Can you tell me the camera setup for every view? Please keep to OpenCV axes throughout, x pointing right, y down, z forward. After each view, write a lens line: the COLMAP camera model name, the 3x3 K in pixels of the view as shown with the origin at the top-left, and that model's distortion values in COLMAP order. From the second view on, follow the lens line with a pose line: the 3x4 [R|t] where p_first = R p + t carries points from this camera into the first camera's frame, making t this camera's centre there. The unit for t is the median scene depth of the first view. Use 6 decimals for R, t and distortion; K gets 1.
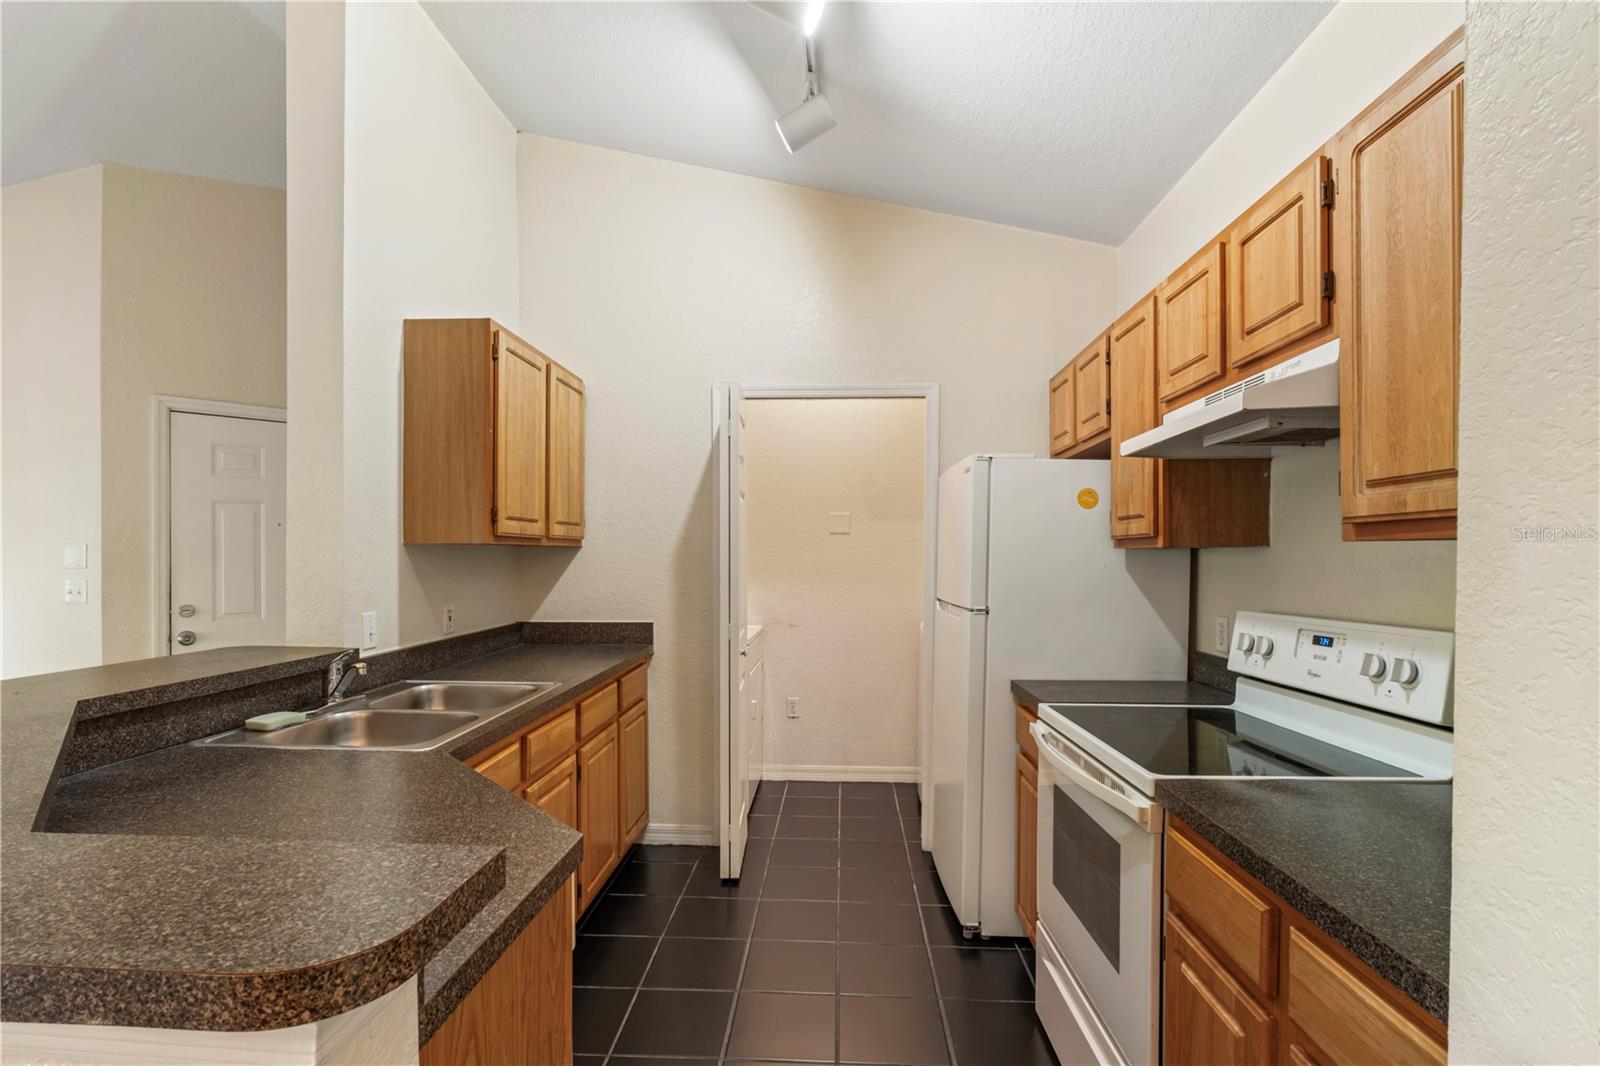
lens RADIAL K [[769.2, 0, 807.0], [0, 769.2, 564.6], [0, 0, 1]] dist [-0.000191, 0.000222]
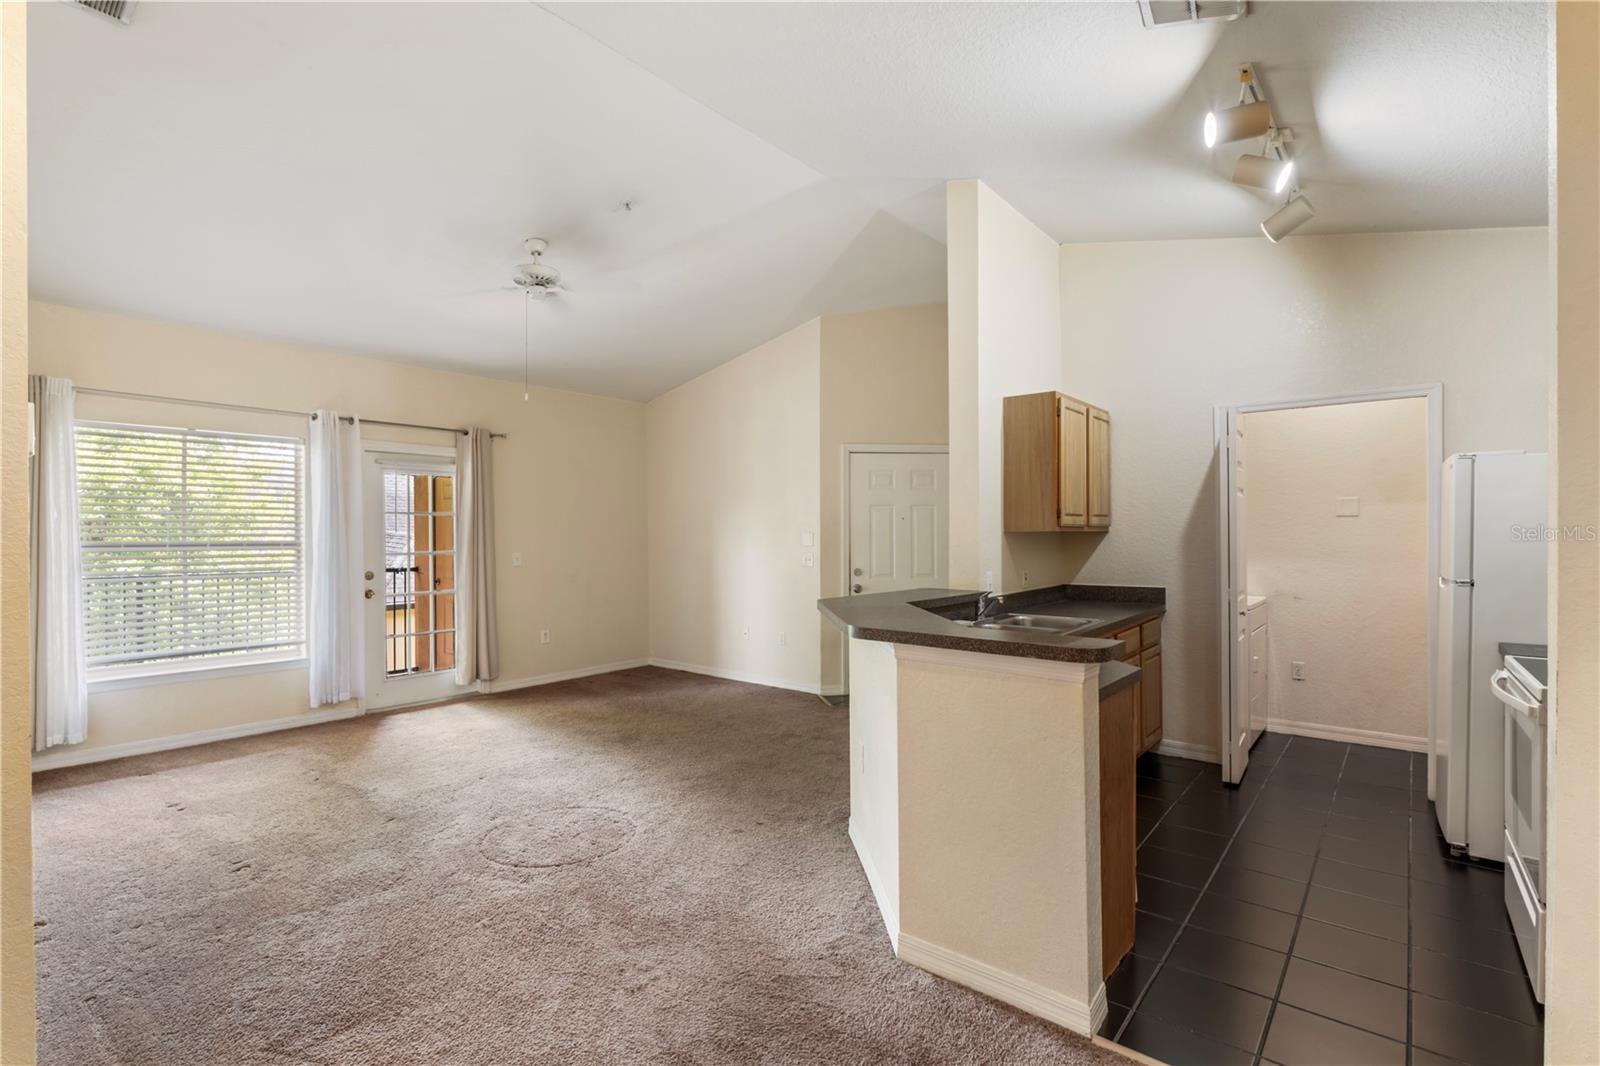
lens RADIAL K [[761.0, 0, 800.0], [0, 761.0, 533.0], [0, 0, 1]] dist [-0.002190, 0.000953]
pose [[0.807102, -0.008058, -0.590357, 0.077068], [-0.000312, 0.999901, -0.014074, -0.001148], [0.590412, 0.011543, 0.807019, -0.496004]]
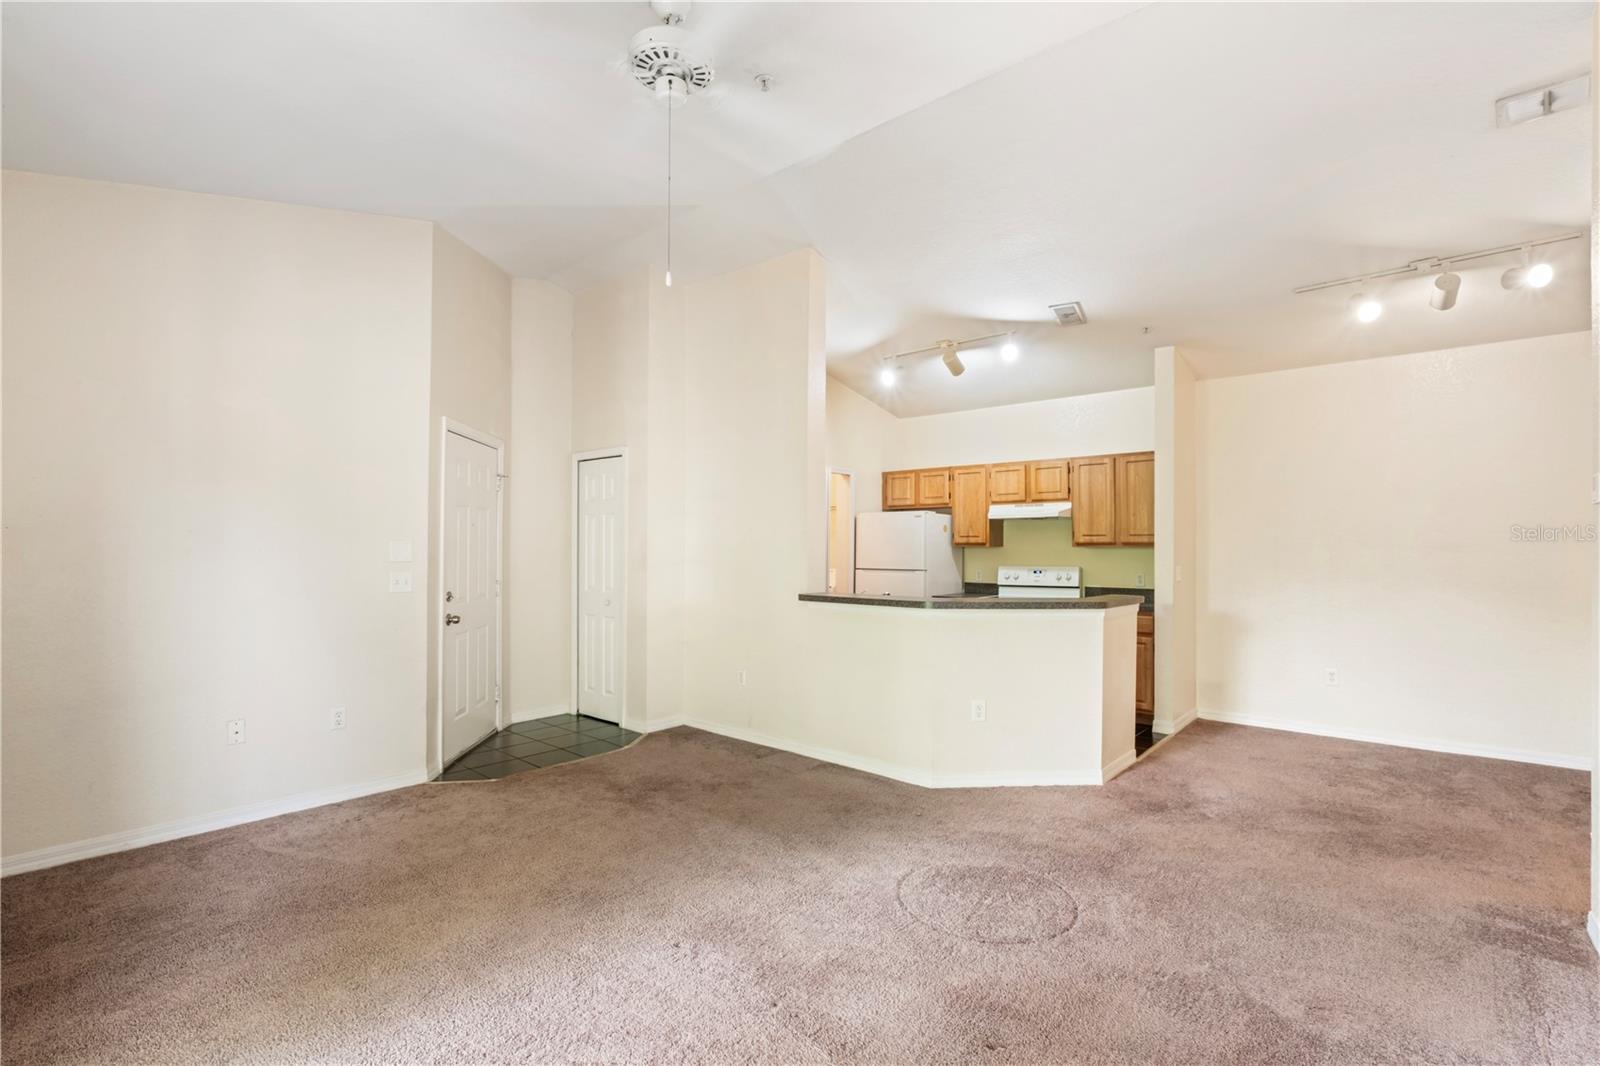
lens RADIAL K [[761.0, 0, 800.0], [0, 761.0, 533.0], [0, 0, 1]] dist [-0.002190, 0.000953]
pose [[0.596776, 0.015167, 0.802264, -1.781280], [0.004733, 0.999737, -0.022420, -0.008778], [-0.802394, 0.017177, 0.596548, -0.181960]]
